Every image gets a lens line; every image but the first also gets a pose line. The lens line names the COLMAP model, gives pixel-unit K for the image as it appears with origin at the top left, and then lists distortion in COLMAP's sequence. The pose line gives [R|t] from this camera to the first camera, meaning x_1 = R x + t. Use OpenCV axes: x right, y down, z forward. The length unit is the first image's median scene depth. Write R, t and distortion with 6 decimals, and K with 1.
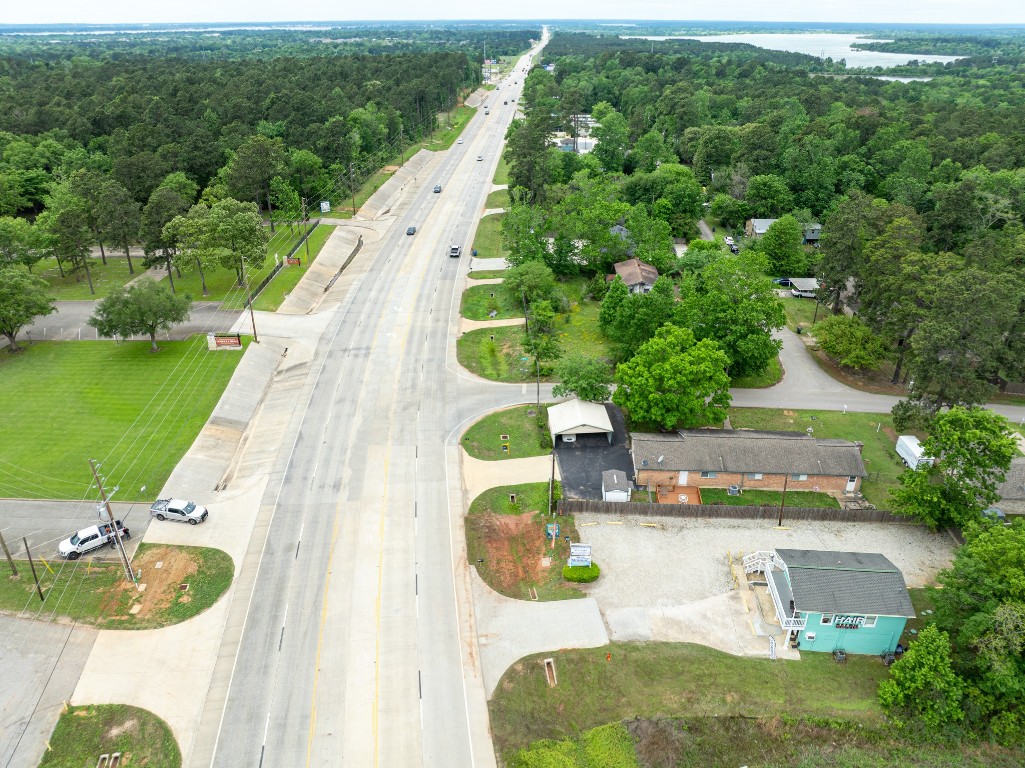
lens RADIAL K [[721.0, 0, 512.5], [0, 721.0, 384.0], [0, 0, 1]] dist [-0.038372, 0.010858]
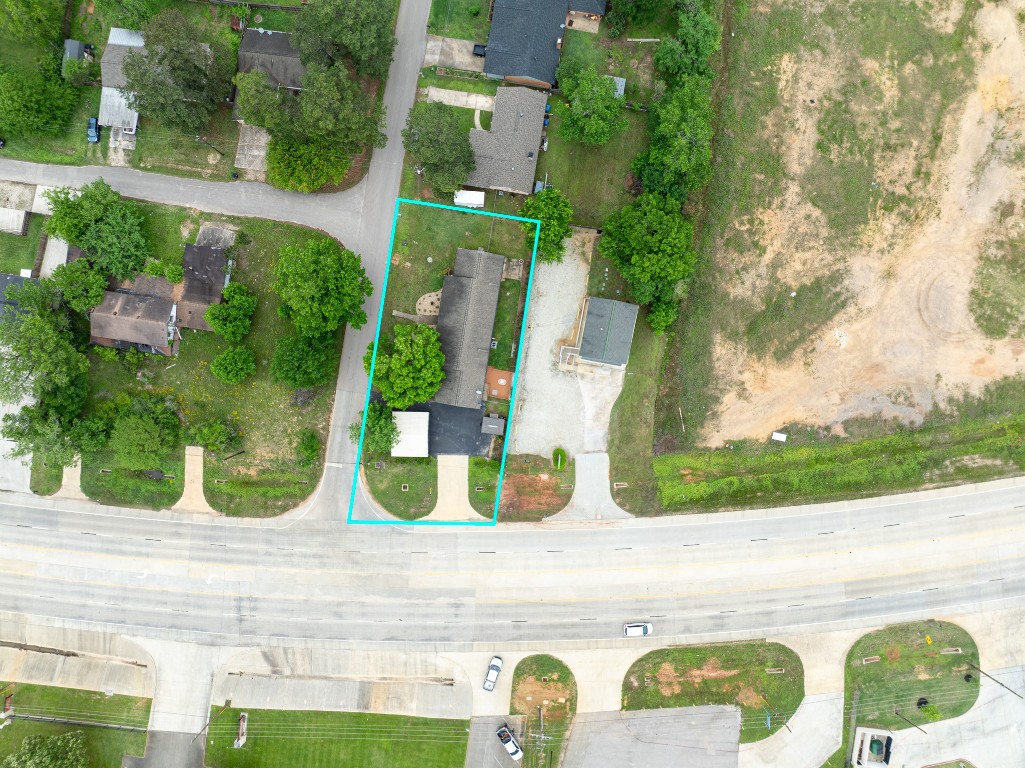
lens RADIAL K [[721.0, 0, 512.5], [0, 721.0, 384.0], [0, 0, 1]] dist [-0.038372, 0.010858]
pose [[0.101606, -0.994780, -0.009472, 0.290972], [0.476603, 0.040318, 0.878194, -1.381725], [-0.873227, -0.093744, 0.478211, 0.282399]]
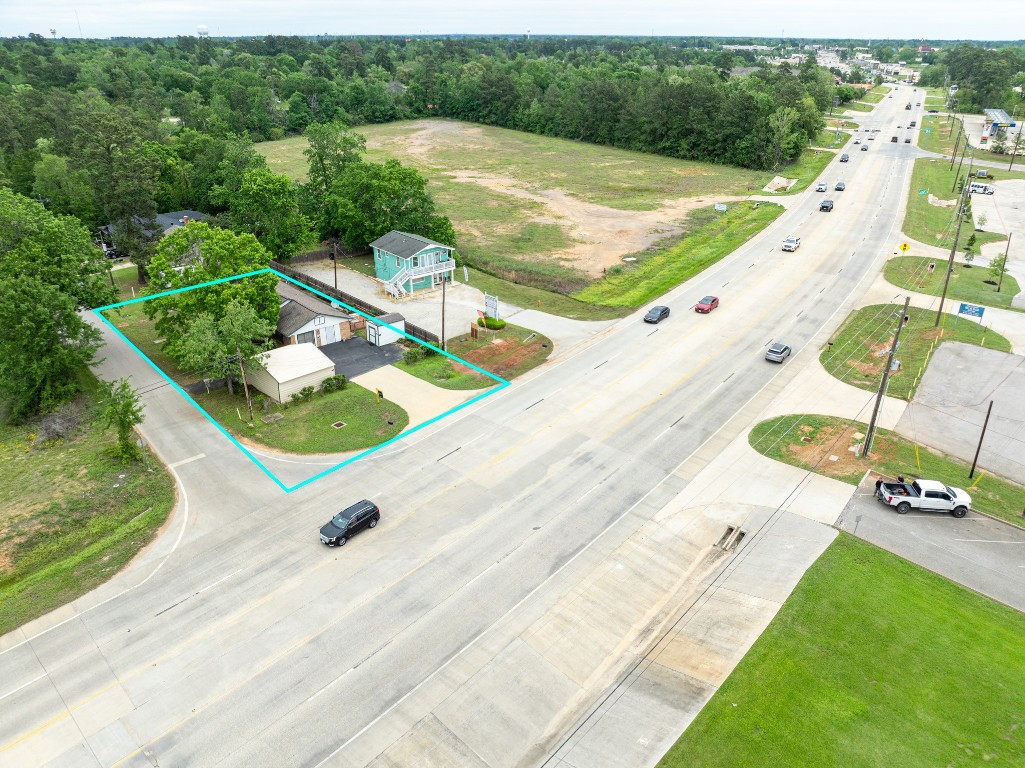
lens RADIAL K [[721.0, 0, 512.5], [0, 721.0, 384.0], [0, 0, 1]] dist [-0.038372, 0.010858]
pose [[-0.702337, -0.309260, 0.641157, -0.766088], [0.330420, 0.656154, 0.678443, -0.501924], [-0.630512, 0.688346, -0.358655, 1.526656]]
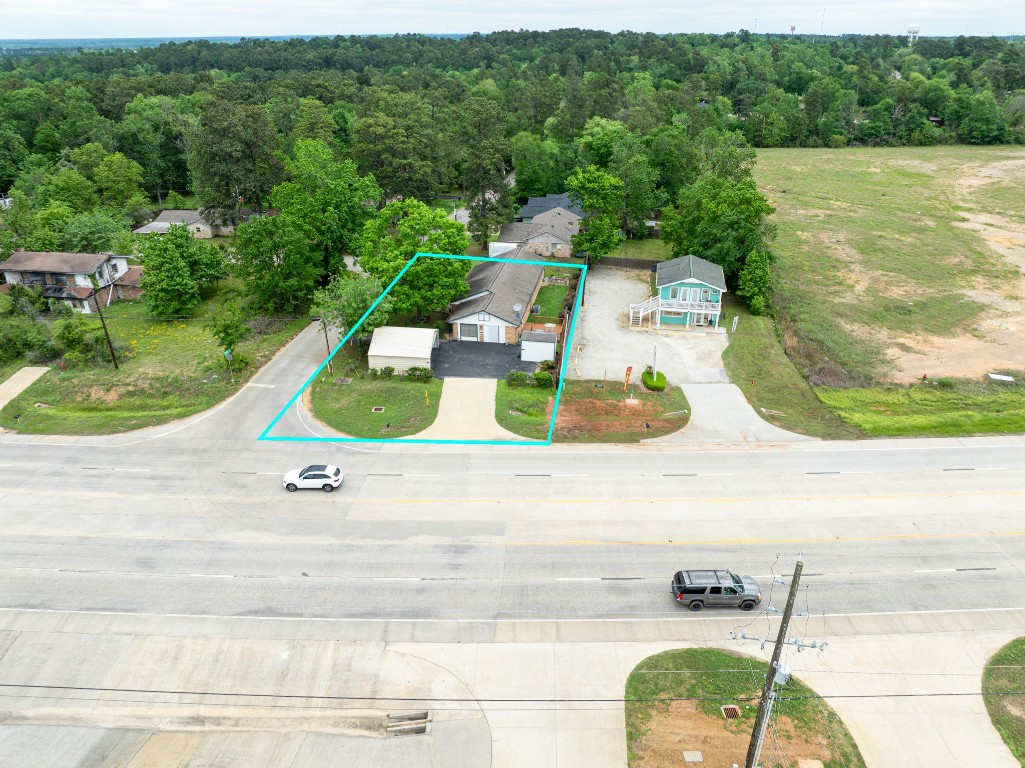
lens RADIAL K [[721.0, 0, 512.5], [0, 721.0, 384.0], [0, 0, 1]] dist [-0.038372, 0.010858]
pose [[0.105967, -0.435916, 0.893727, -0.863889], [0.458105, 0.819126, 0.345213, -0.185025], [-0.882559, 0.372840, 0.286496, 0.908764]]
